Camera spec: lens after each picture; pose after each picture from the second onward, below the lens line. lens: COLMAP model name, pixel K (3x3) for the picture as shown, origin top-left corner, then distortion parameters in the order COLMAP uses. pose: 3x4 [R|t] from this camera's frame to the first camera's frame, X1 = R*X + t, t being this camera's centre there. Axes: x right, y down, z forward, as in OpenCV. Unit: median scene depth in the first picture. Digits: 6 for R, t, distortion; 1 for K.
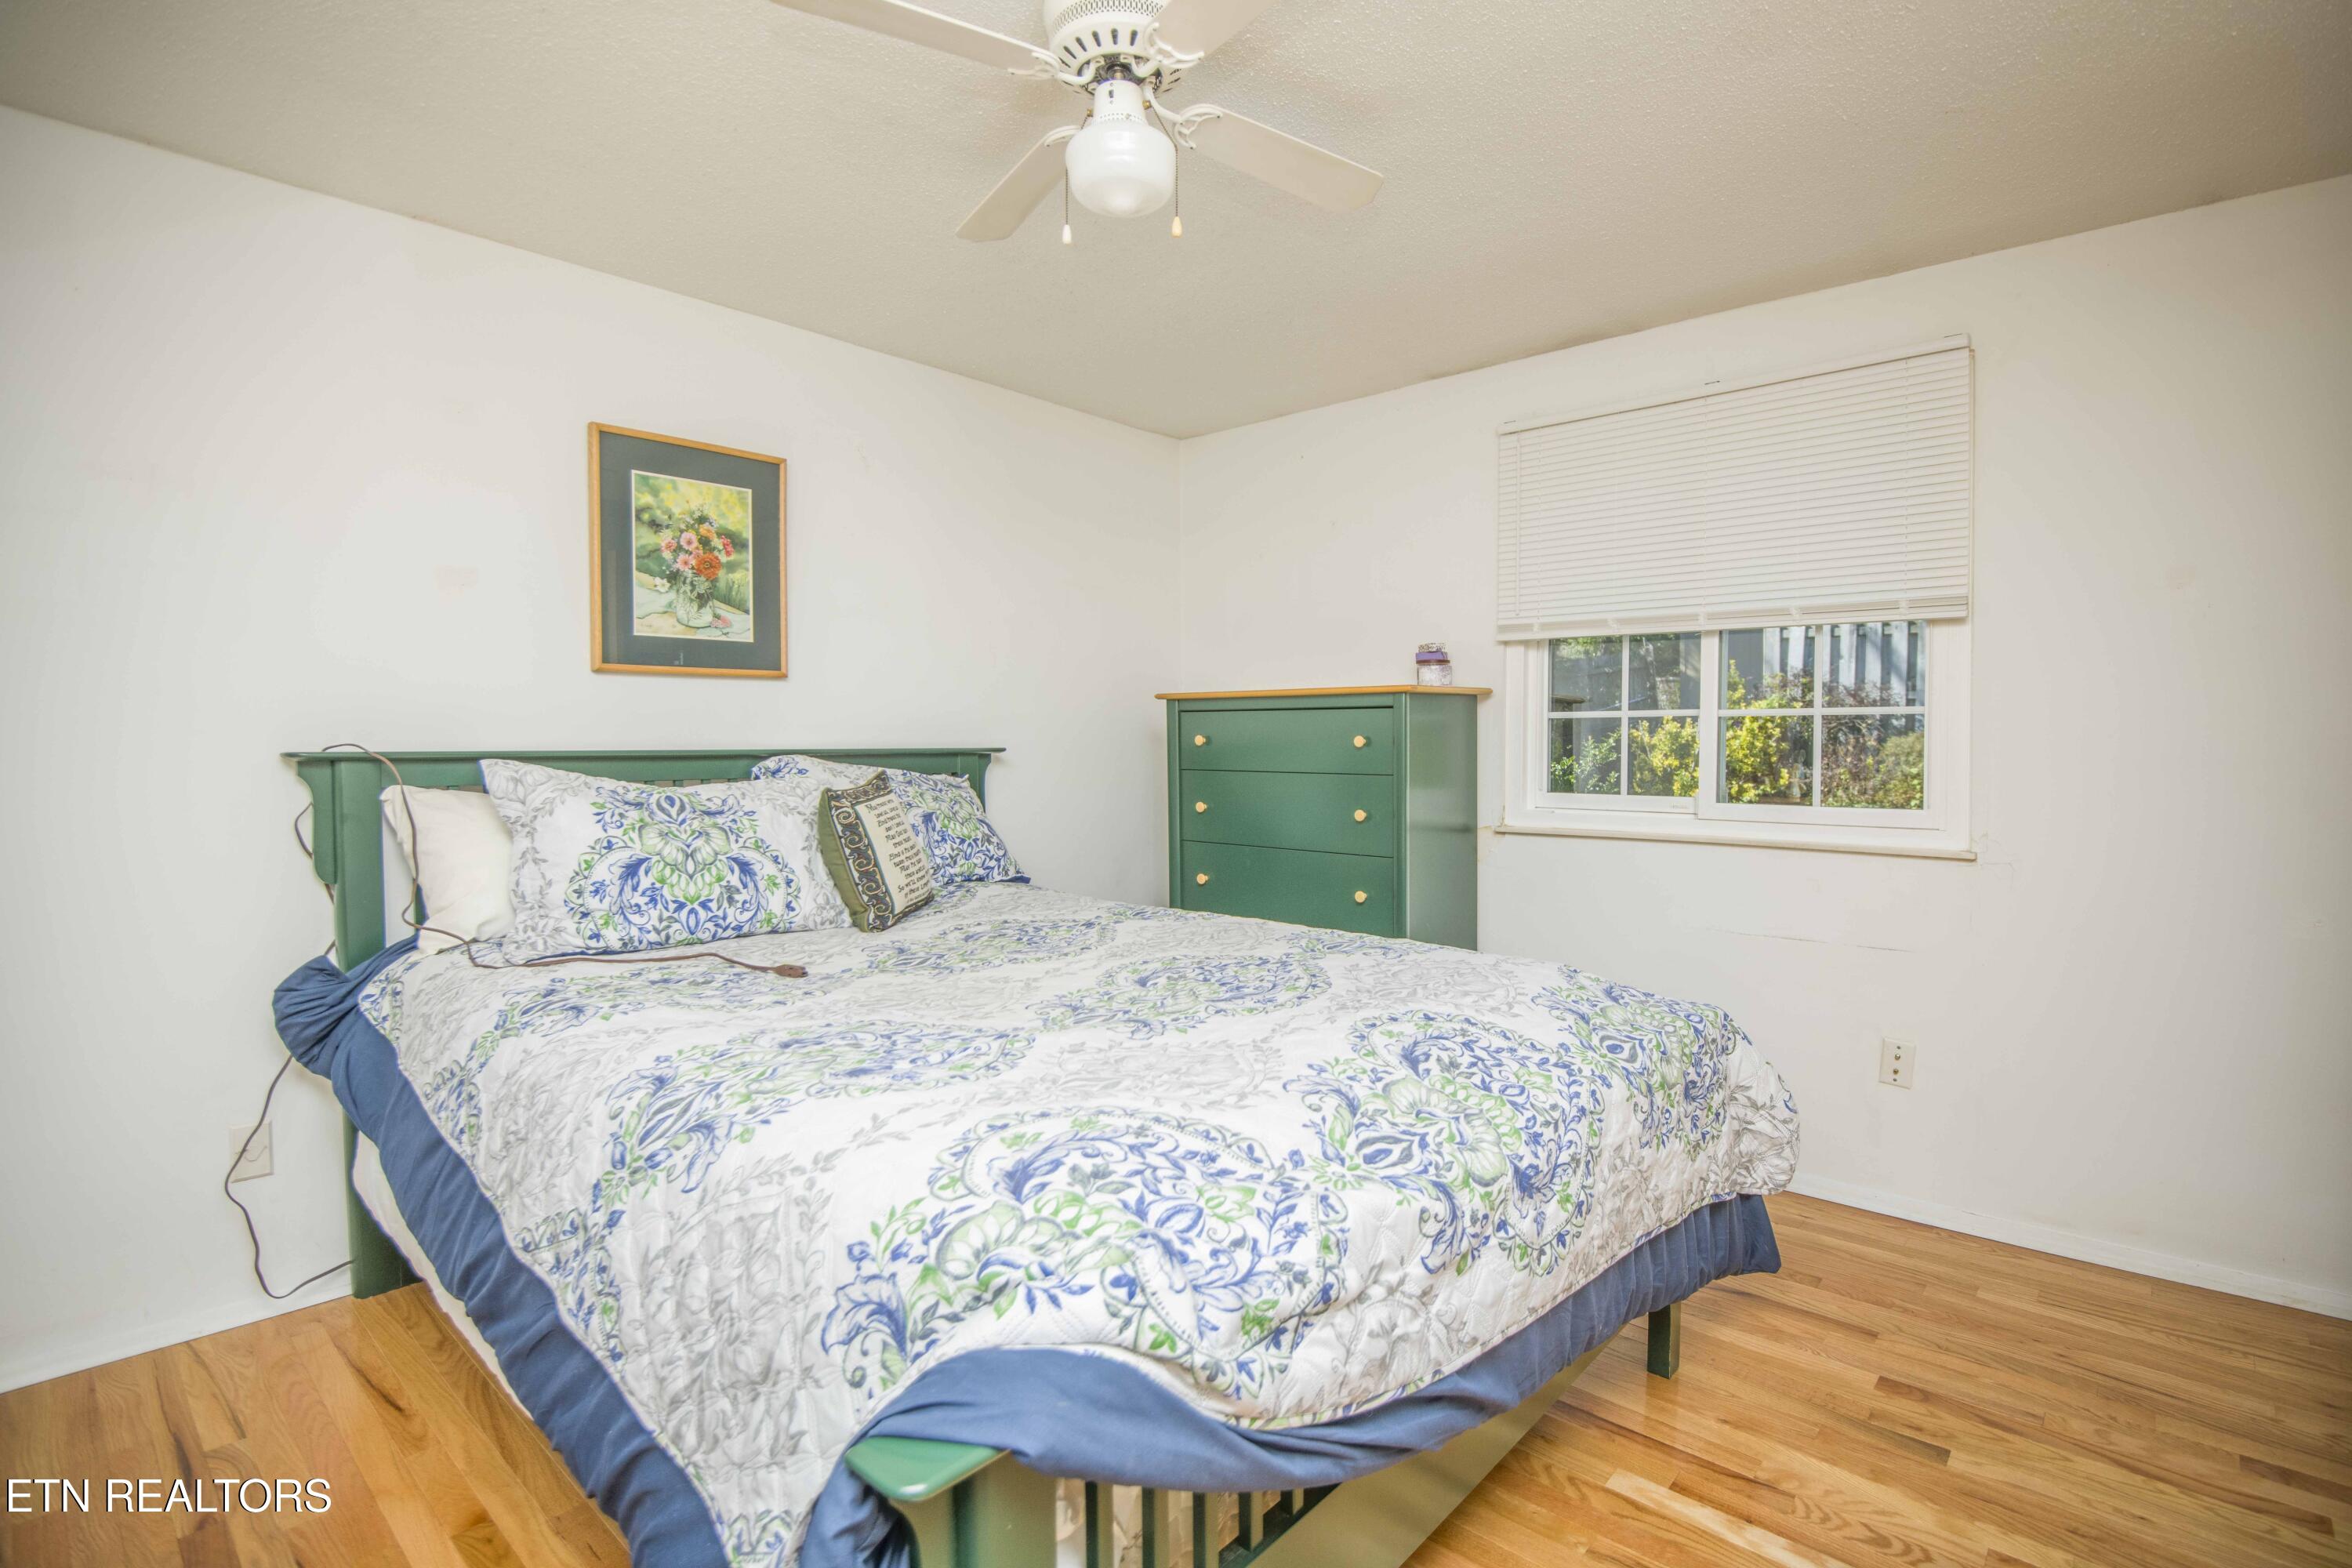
lens RADIAL K [[1112.8, 0, 1198.0], [0, 1112.8, 780.4], [0, 0, 1]] dist [-0.011638, -0.017827]
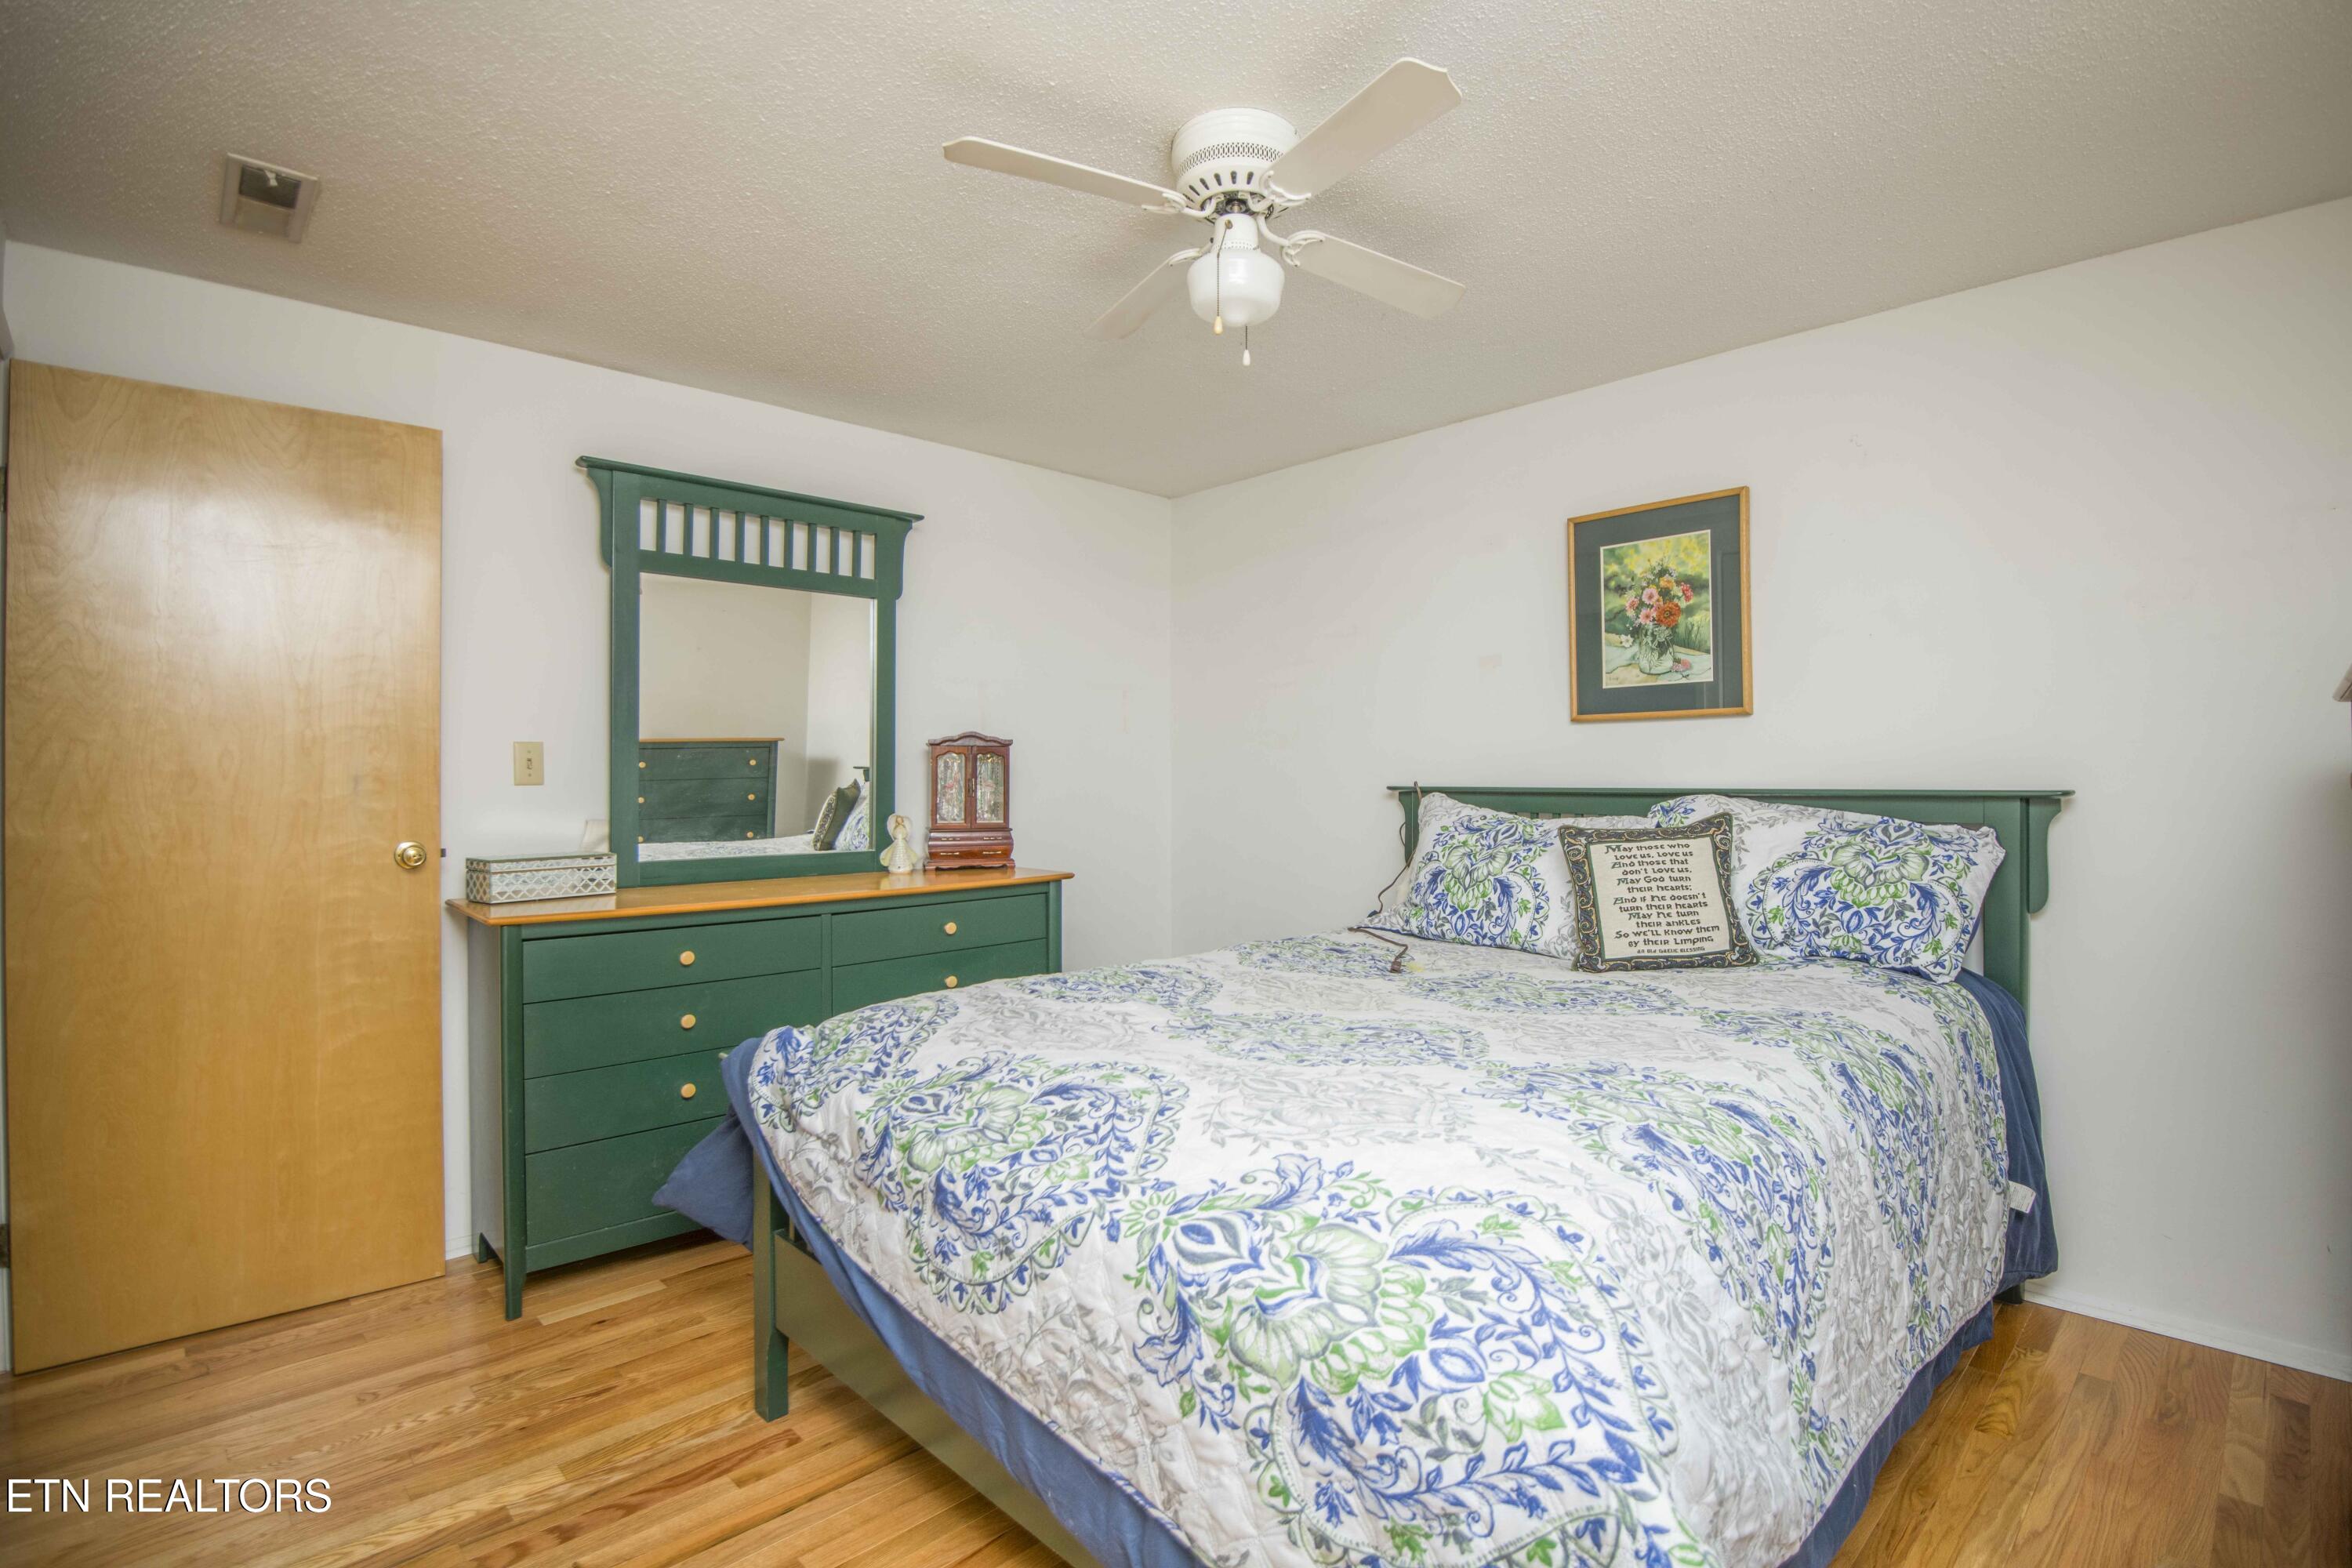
lens RADIAL K [[1112.8, 0, 1198.0], [0, 1112.8, 780.4], [0, 0, 1]] dist [-0.011638, -0.017827]
pose [[-0.072785, 0.006082, -0.997329, 0.680565], [-0.033460, 0.999404, 0.008537, -0.030440], [0.996786, 0.033992, -0.072538, 0.663666]]
